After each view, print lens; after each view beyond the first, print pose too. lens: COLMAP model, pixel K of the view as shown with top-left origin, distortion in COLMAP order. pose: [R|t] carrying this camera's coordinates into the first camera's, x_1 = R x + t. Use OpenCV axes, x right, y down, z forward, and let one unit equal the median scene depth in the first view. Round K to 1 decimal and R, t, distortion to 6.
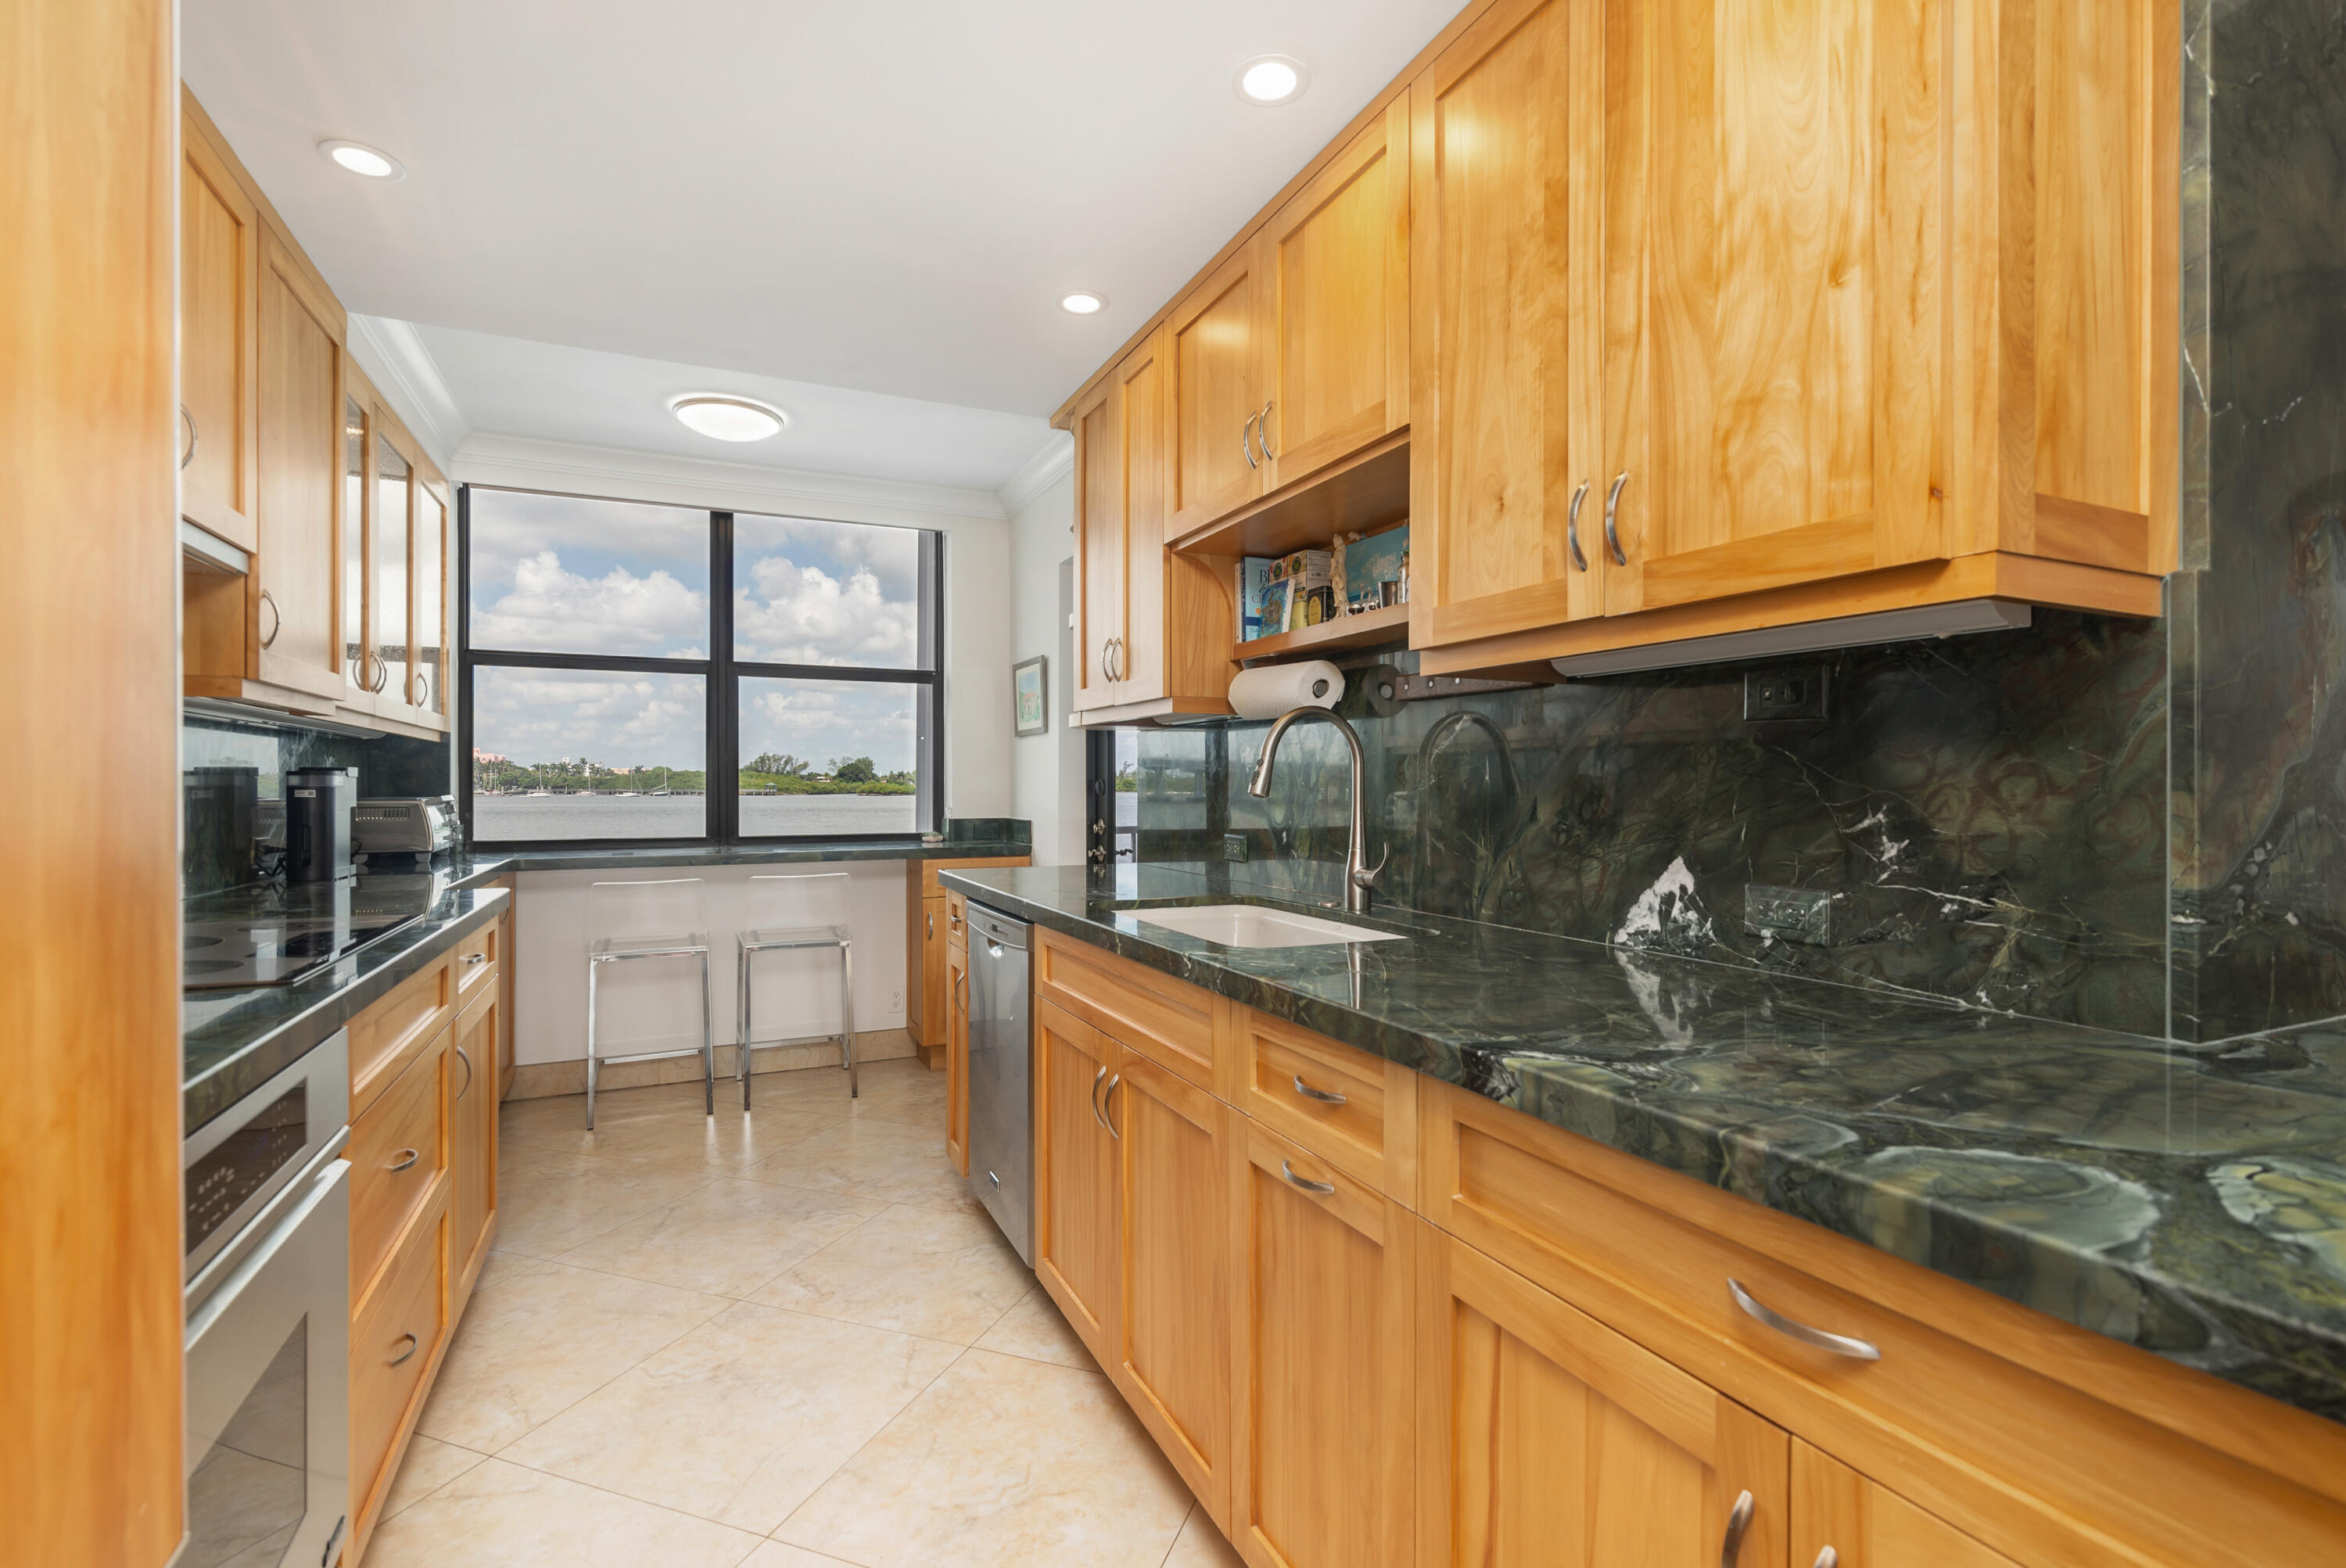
lens RADIAL K [[1065.3, 0, 1174.6], [0, 1065.3, 787.5], [0, 0, 1]] dist [-0.001863, -0.001282]
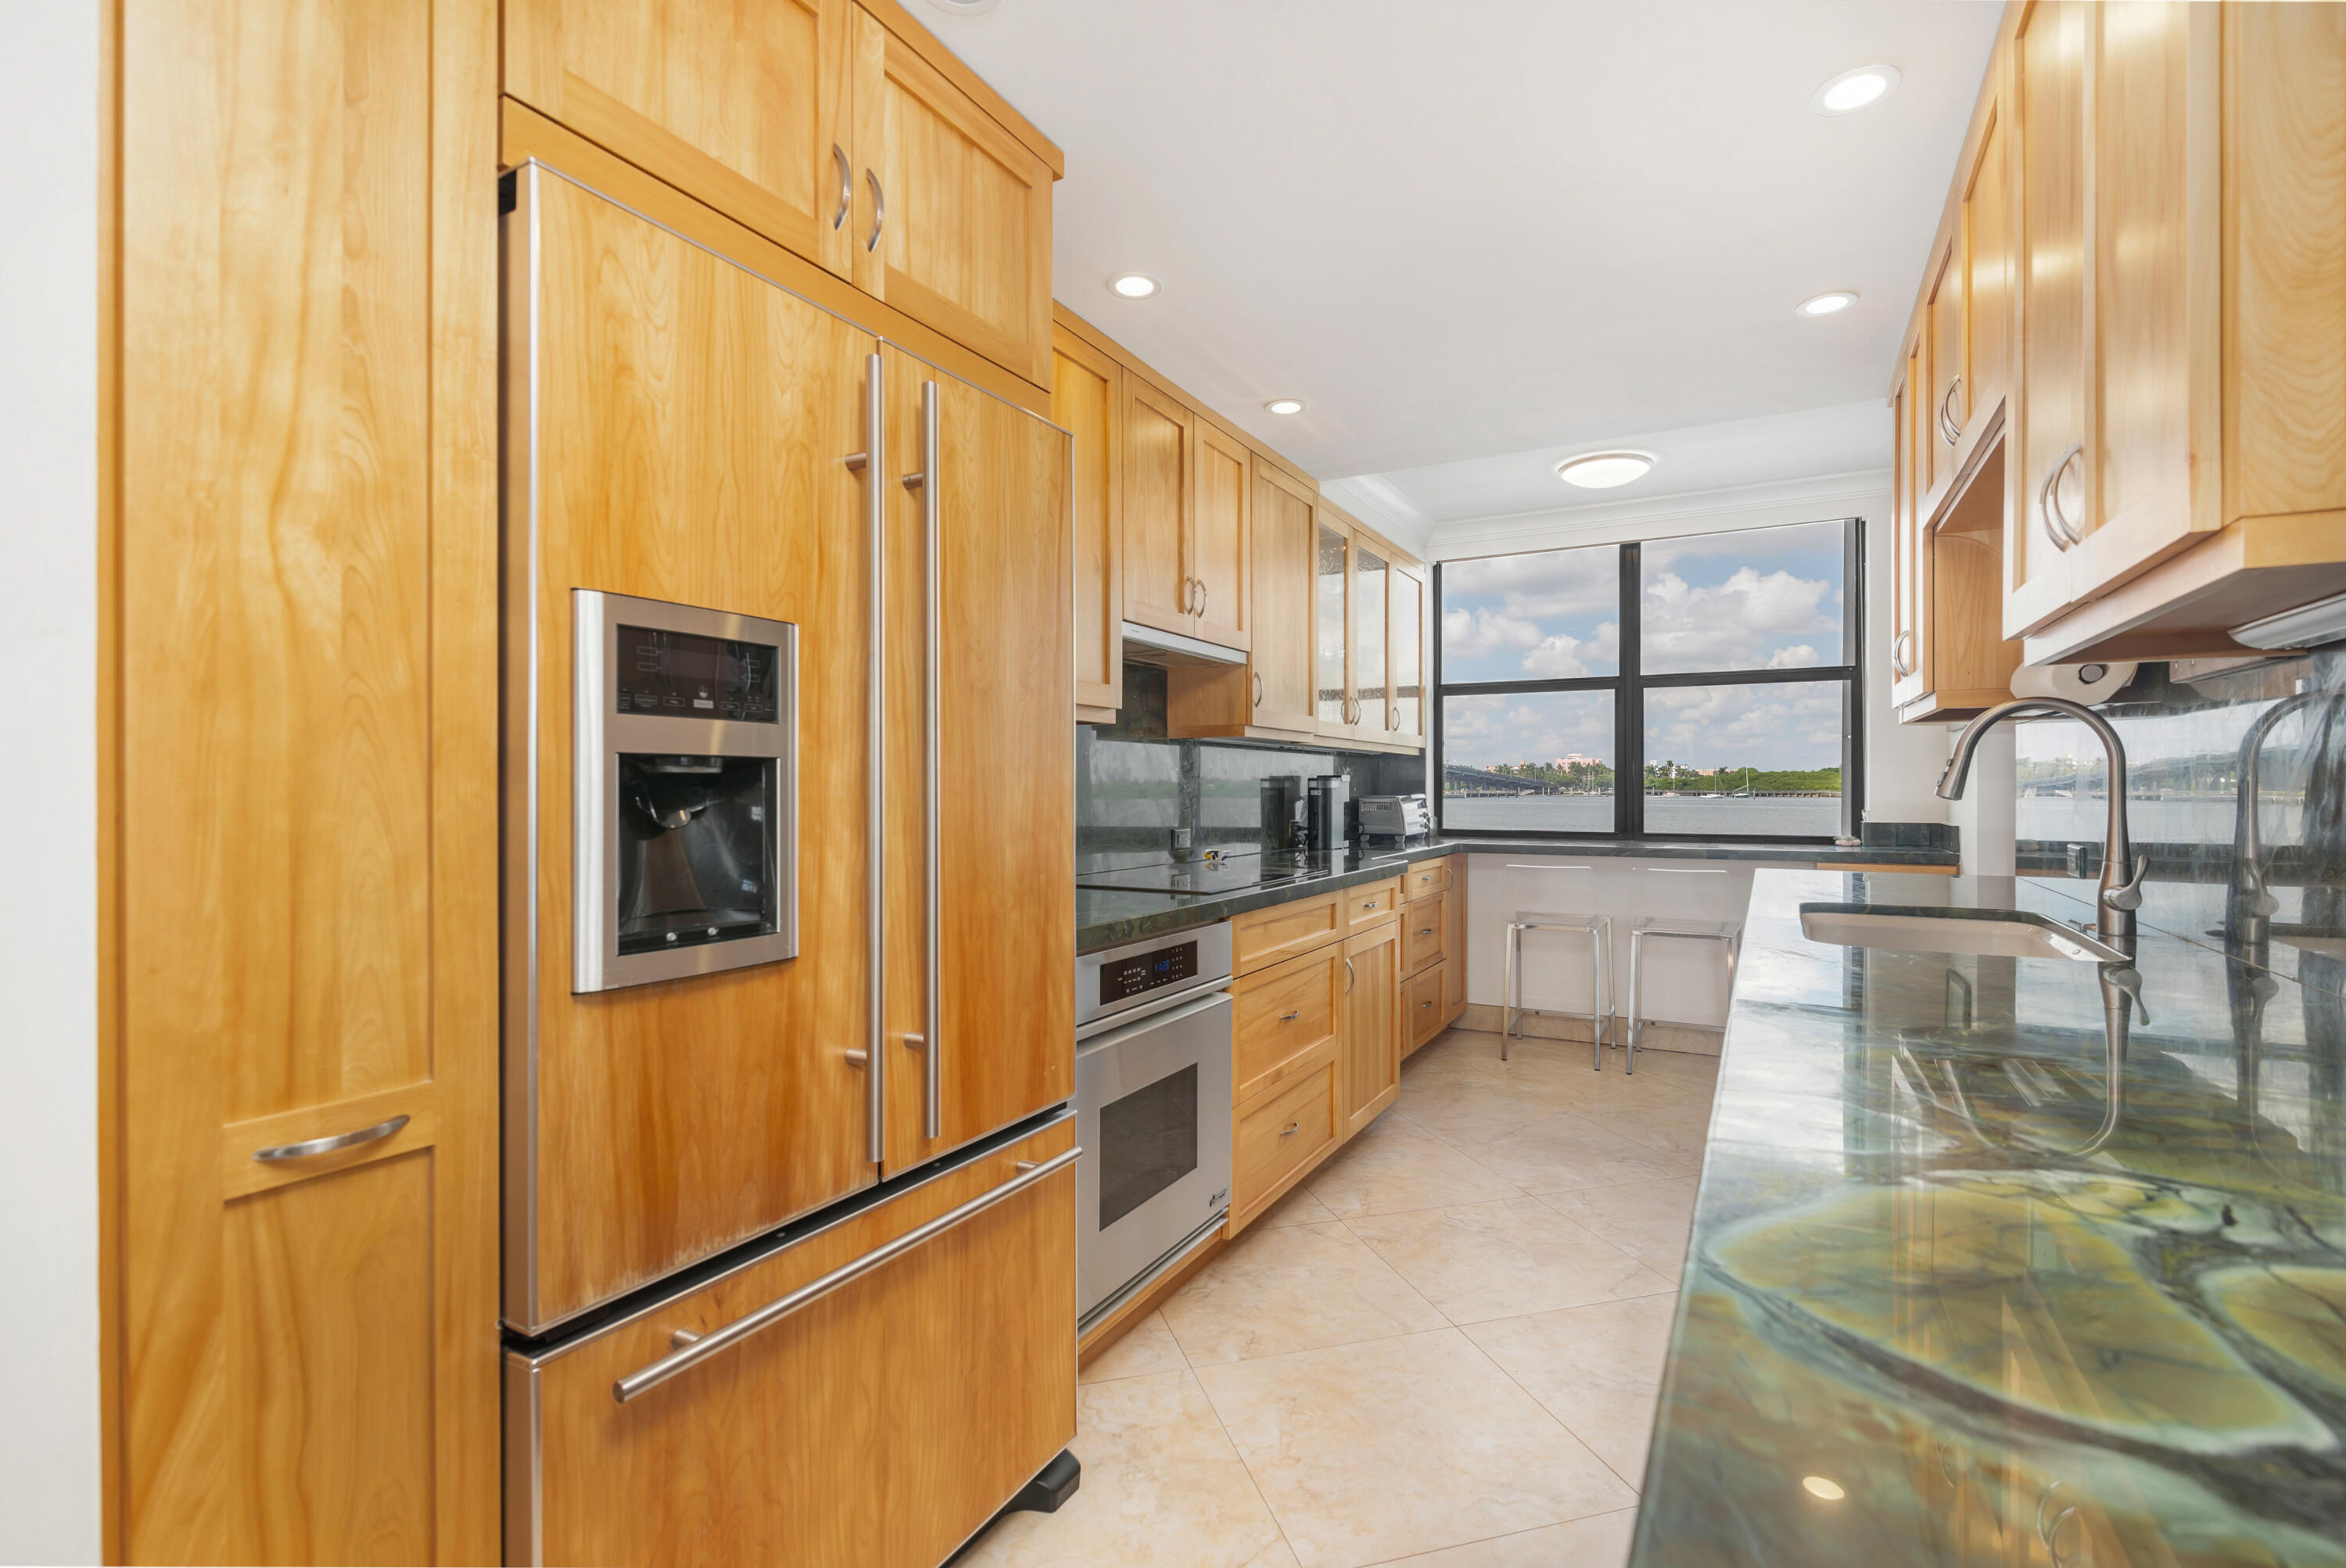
lens RADIAL K [[1065.3, 0, 1183.1], [0, 1065.3, 784.9], [0, 0, 1]] dist [-0.001863, -0.001282]
pose [[0.590993, -0.001673, -0.806675, 0.222178], [-0.000914, 0.999996, -0.002744, -0.000478], [0.806676, 0.002359, 0.590989, -0.048323]]
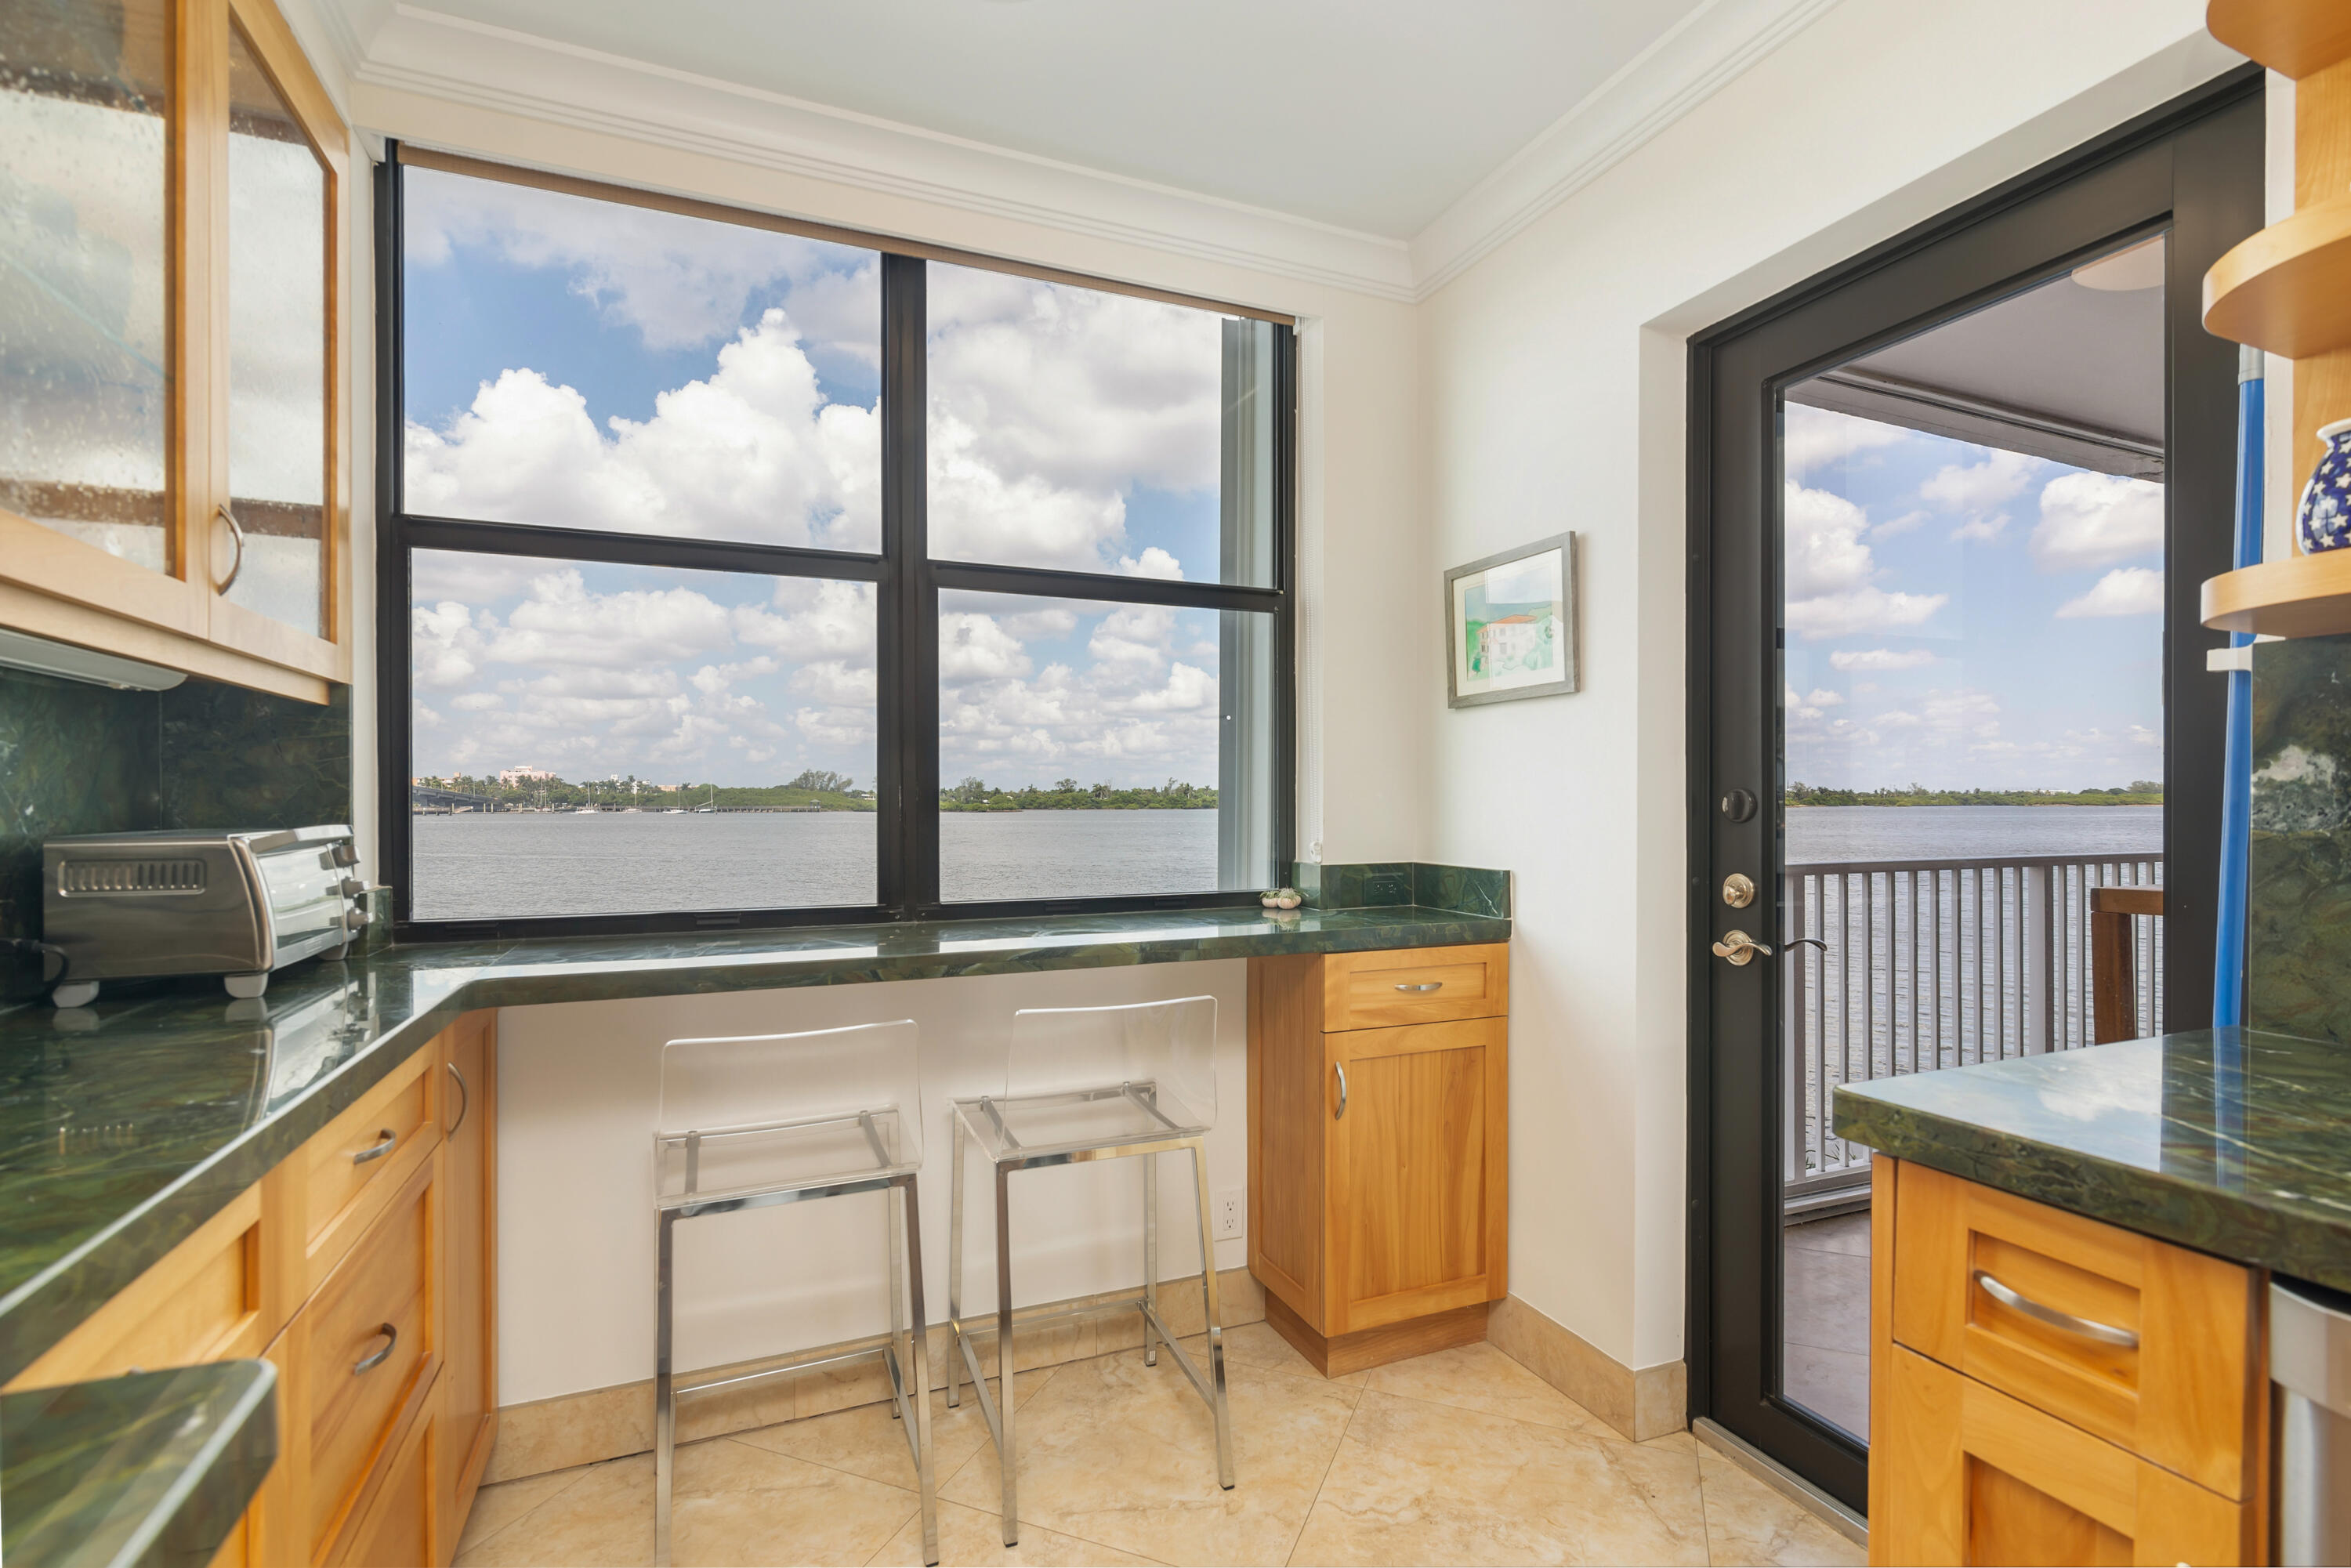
lens RADIAL K [[1067.5, 0, 1168.7], [0, 1067.5, 805.3], [0, 0, 1]] dist [-0.001863, -0.001282]
pose [[0.999174, -0.001152, -0.040627, -0.306086], [0.001210, 0.999998, 0.001407, -0.000851], [0.040625, -0.001455, 0.999173, 0.543975]]
